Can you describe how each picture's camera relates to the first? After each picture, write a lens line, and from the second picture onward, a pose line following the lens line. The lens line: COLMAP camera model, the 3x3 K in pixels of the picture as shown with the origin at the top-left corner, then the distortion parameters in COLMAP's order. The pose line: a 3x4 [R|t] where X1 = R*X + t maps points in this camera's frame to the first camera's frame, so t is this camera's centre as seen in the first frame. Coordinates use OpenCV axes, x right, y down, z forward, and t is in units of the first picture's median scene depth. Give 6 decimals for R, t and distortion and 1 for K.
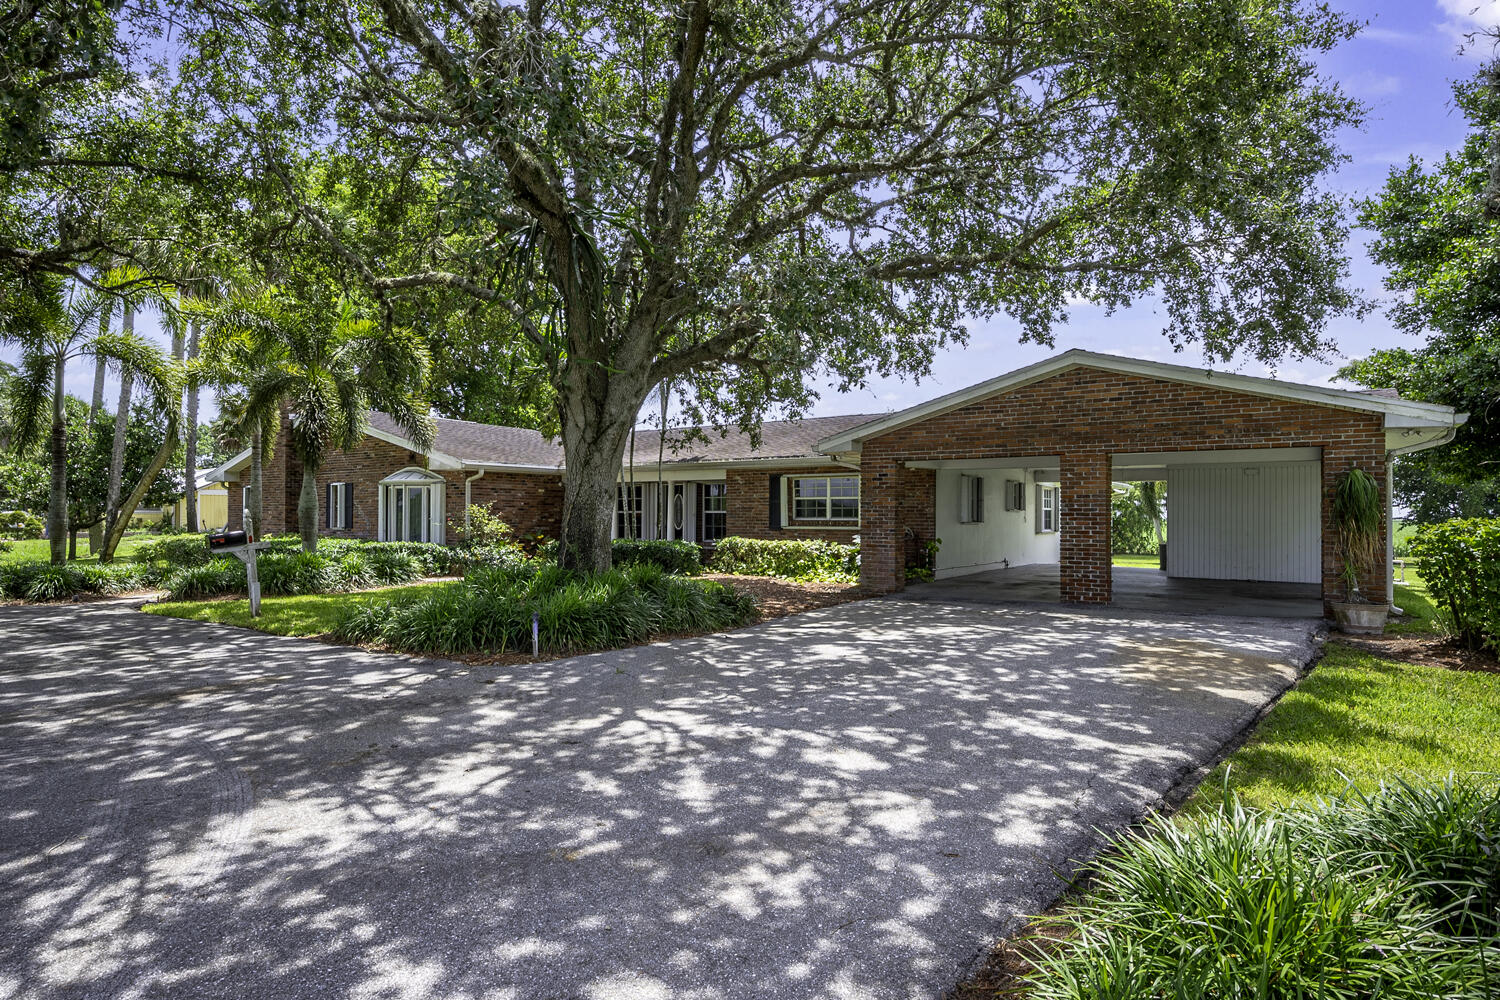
lens RADIAL K [[781.3, 0, 750.0], [0, 781.3, 500.0], [0, 0, 1]] dist [-0.000225, -0.000009]
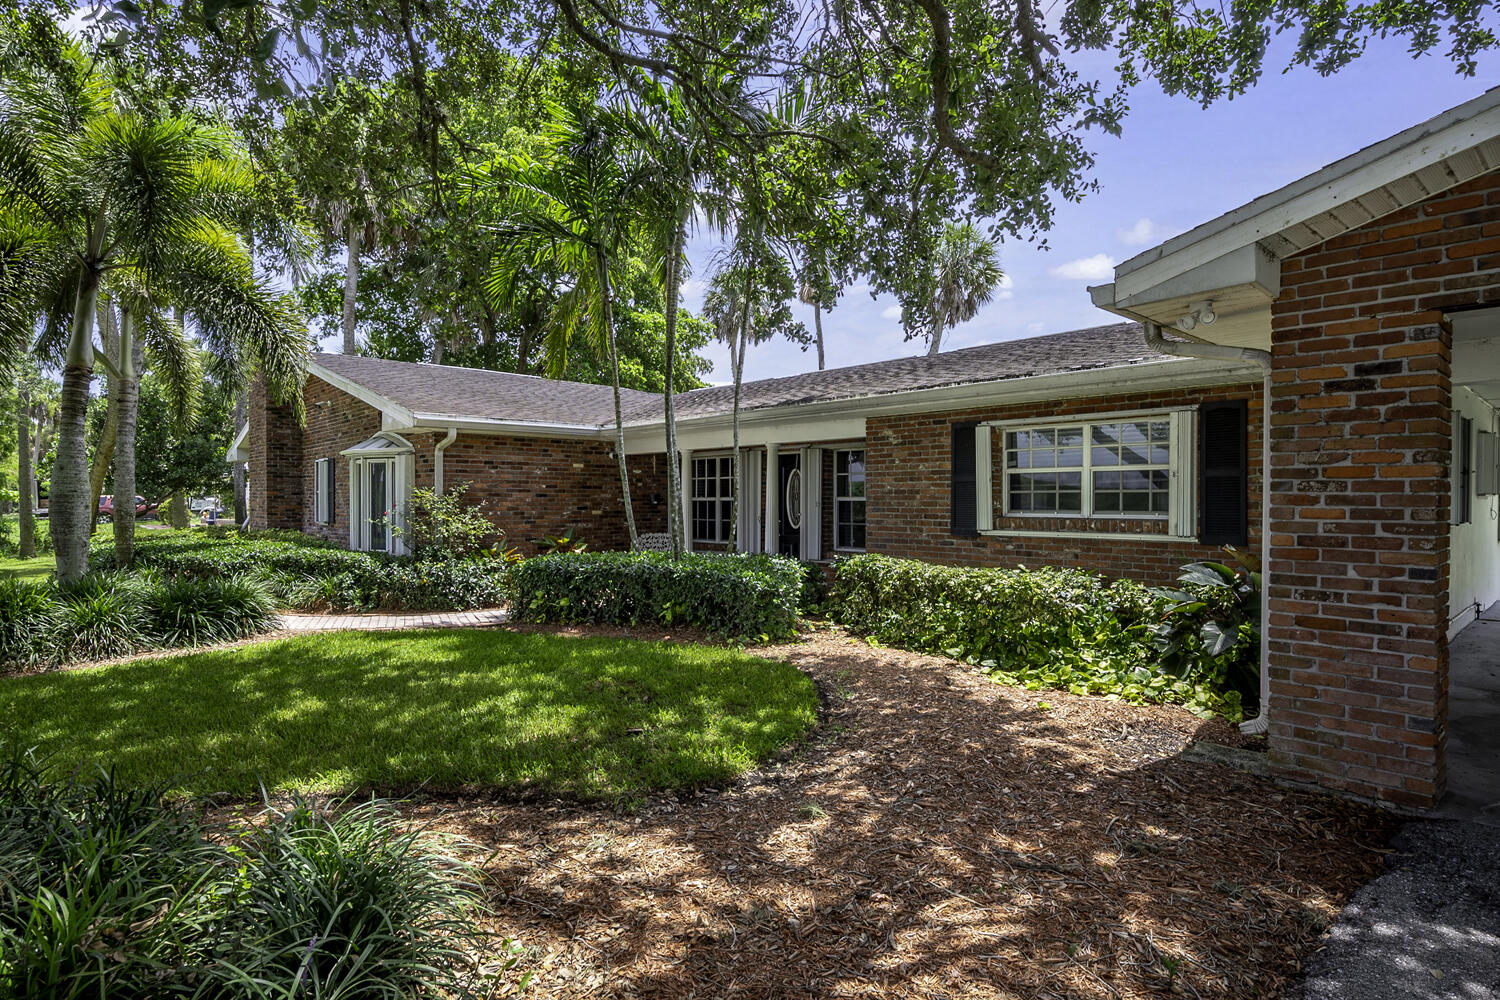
lens RADIAL K [[788.2, 0, 750.0], [0, 788.2, 500.0], [0, 0, 1]] dist [0.000759, 0.000302]
pose [[0.973298, -0.001584, -0.229542, 0.015583], [0.005850, 0.999823, 0.017905, 0.006070], [0.229472, -0.018769, 0.973134, 0.508064]]
